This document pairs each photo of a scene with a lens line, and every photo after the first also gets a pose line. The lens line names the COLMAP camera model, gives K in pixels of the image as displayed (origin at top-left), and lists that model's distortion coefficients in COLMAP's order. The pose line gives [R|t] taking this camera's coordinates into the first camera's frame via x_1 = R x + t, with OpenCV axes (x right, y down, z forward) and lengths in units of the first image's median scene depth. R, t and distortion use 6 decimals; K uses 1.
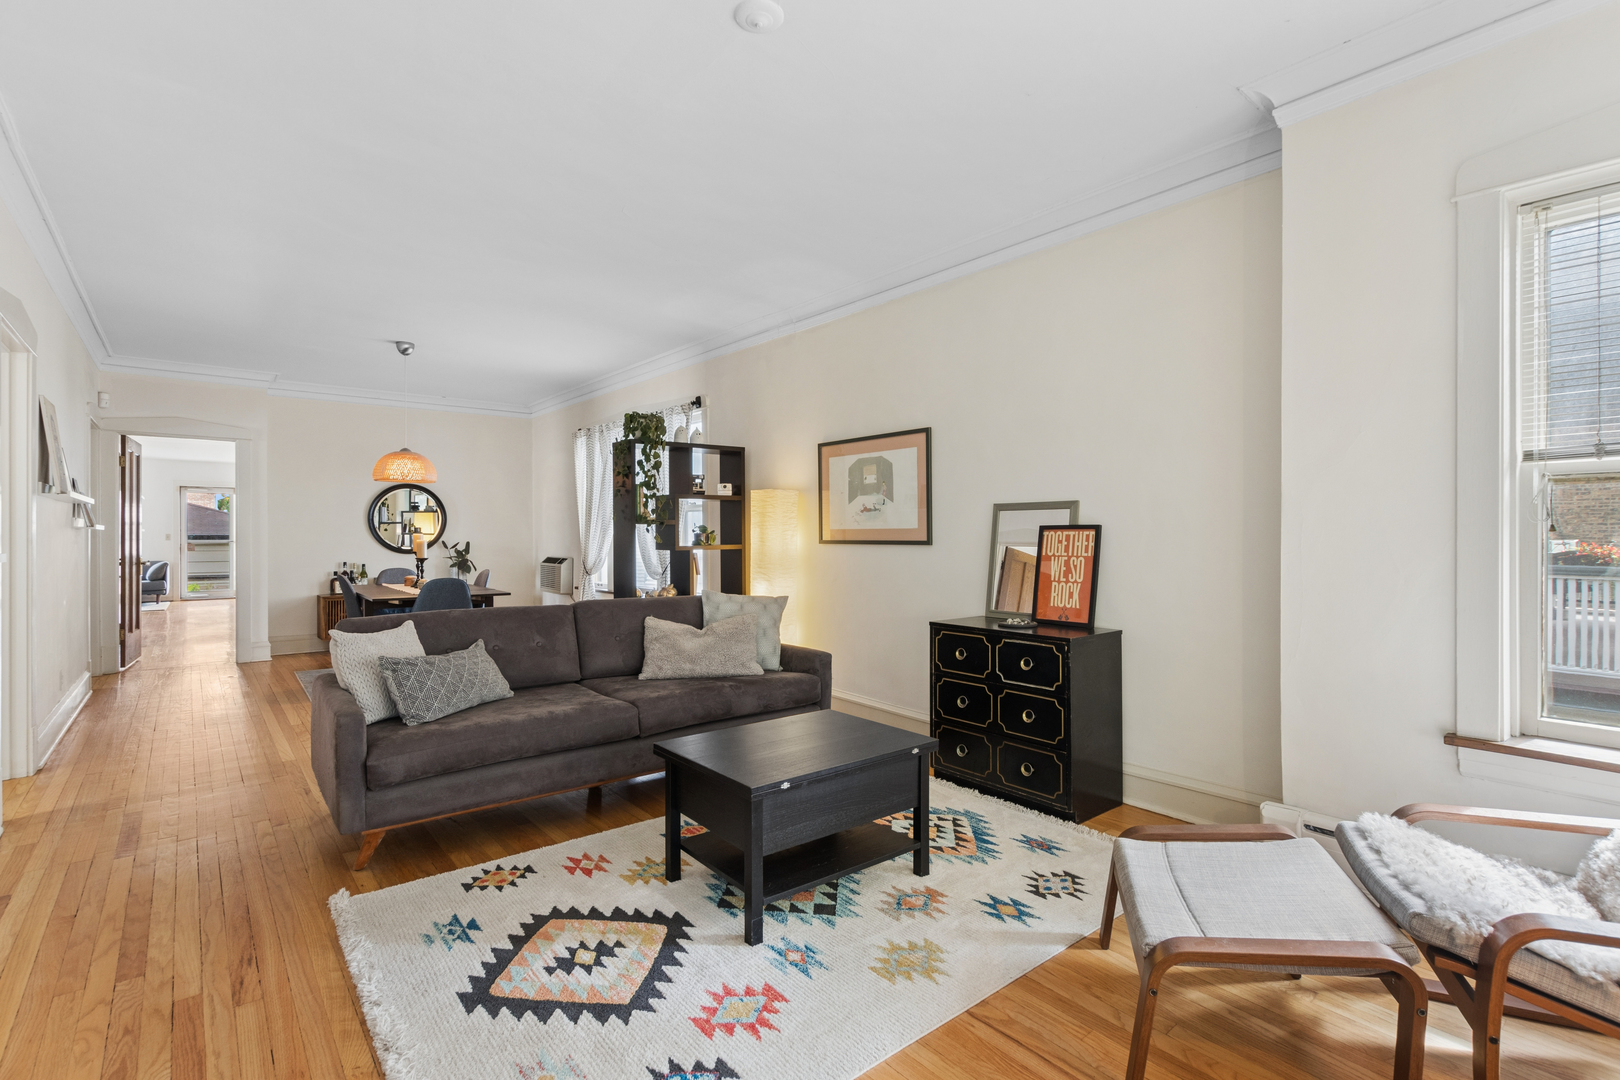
lens RADIAL K [[729.3, 0, 818.0], [0, 729.3, 540.6], [0, 0, 1]] dist [0.001587, -0.001206]
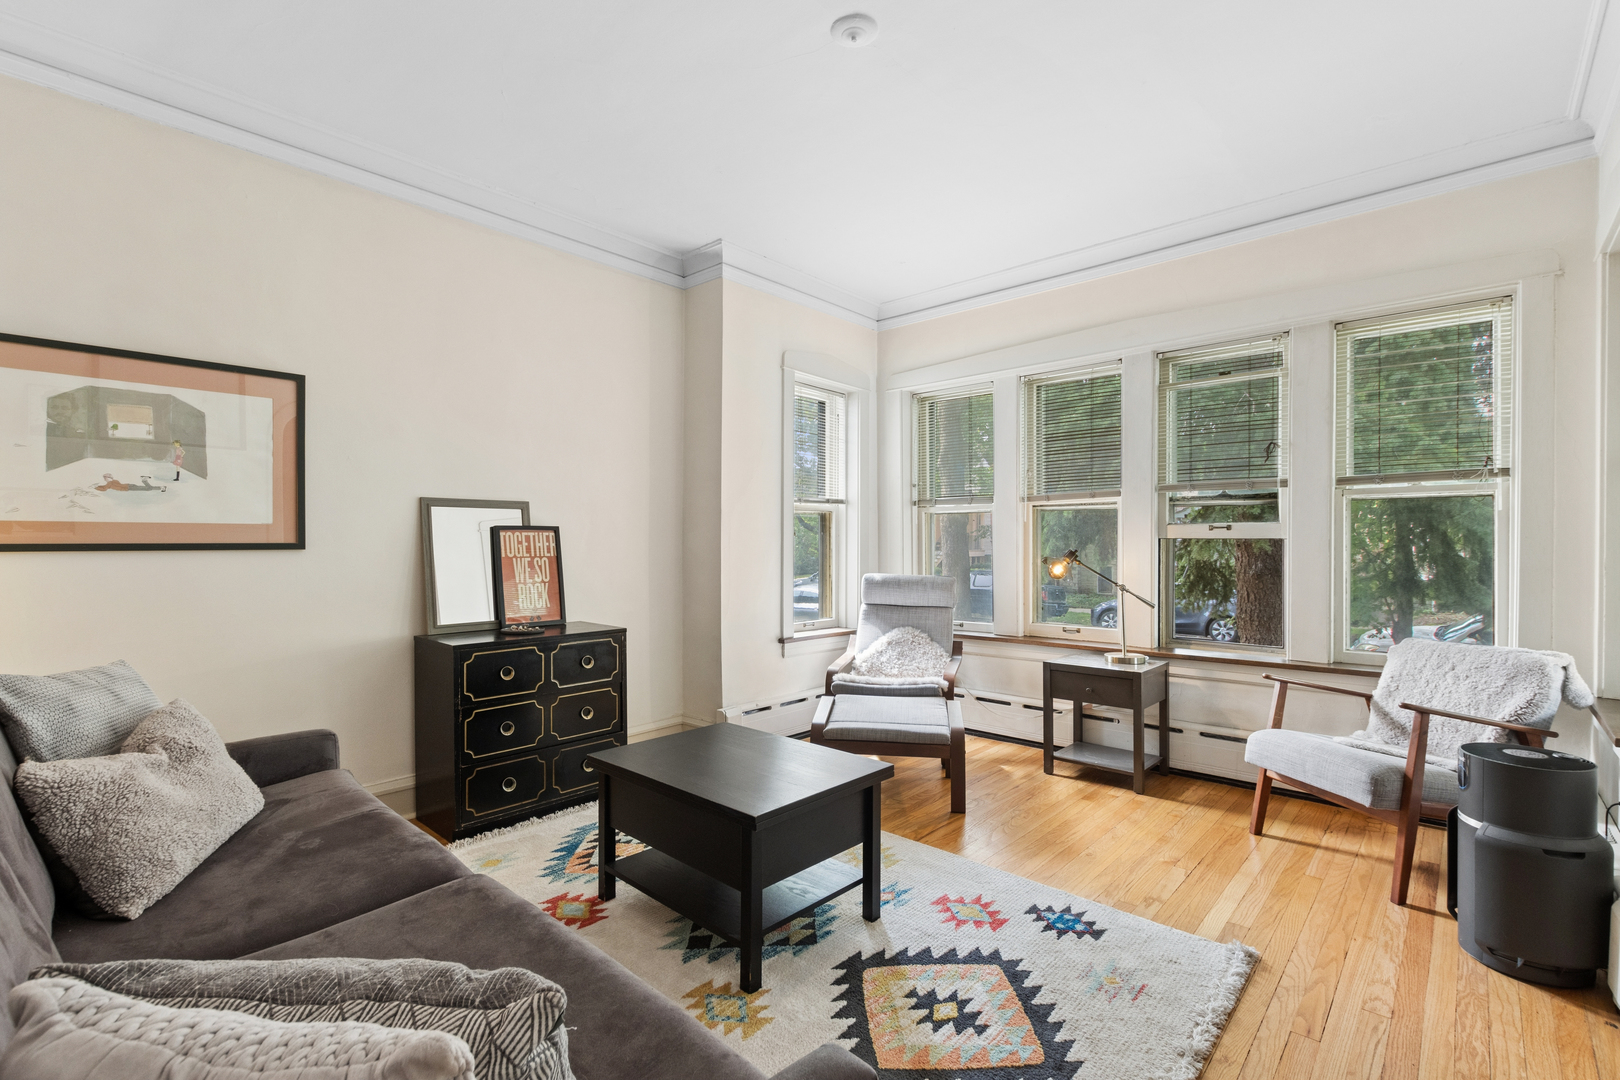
lens RADIAL K [[729.3, 0, 794.5], [0, 729.3, 544.4], [0, 0, 1]] dist [0.001587, -0.001206]
pose [[-0.114922, -0.004752, 0.993363, -0.708774], [0.006183, 0.999966, 0.005499, 0.000842], [-0.993355, 0.006774, -0.114889, 0.773938]]
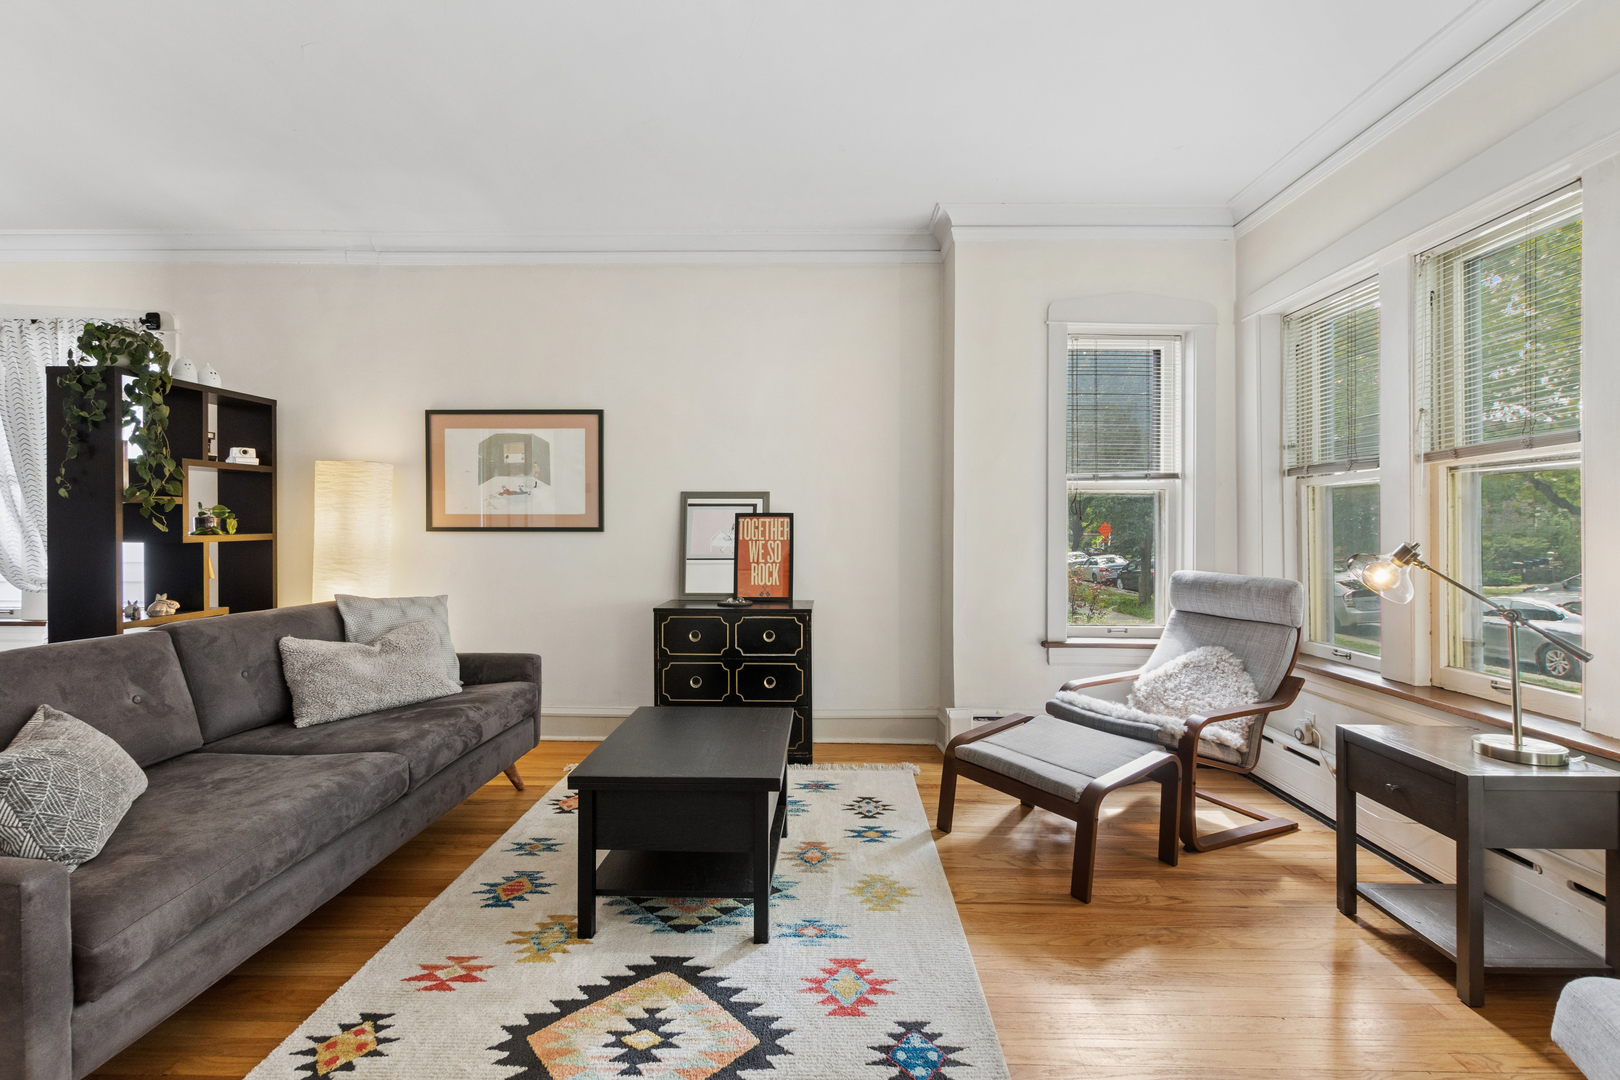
lens RADIAL K [[729.3, 0, 806.2], [0, 729.3, 527.2], [0, 0, 1]] dist [0.001587, -0.001206]
pose [[0.660318, 0.000278, 0.750986, -0.487369], [0.002773, 0.999992, -0.002808, 0.004423], [-0.750981, 0.003937, 0.660312, 0.199491]]
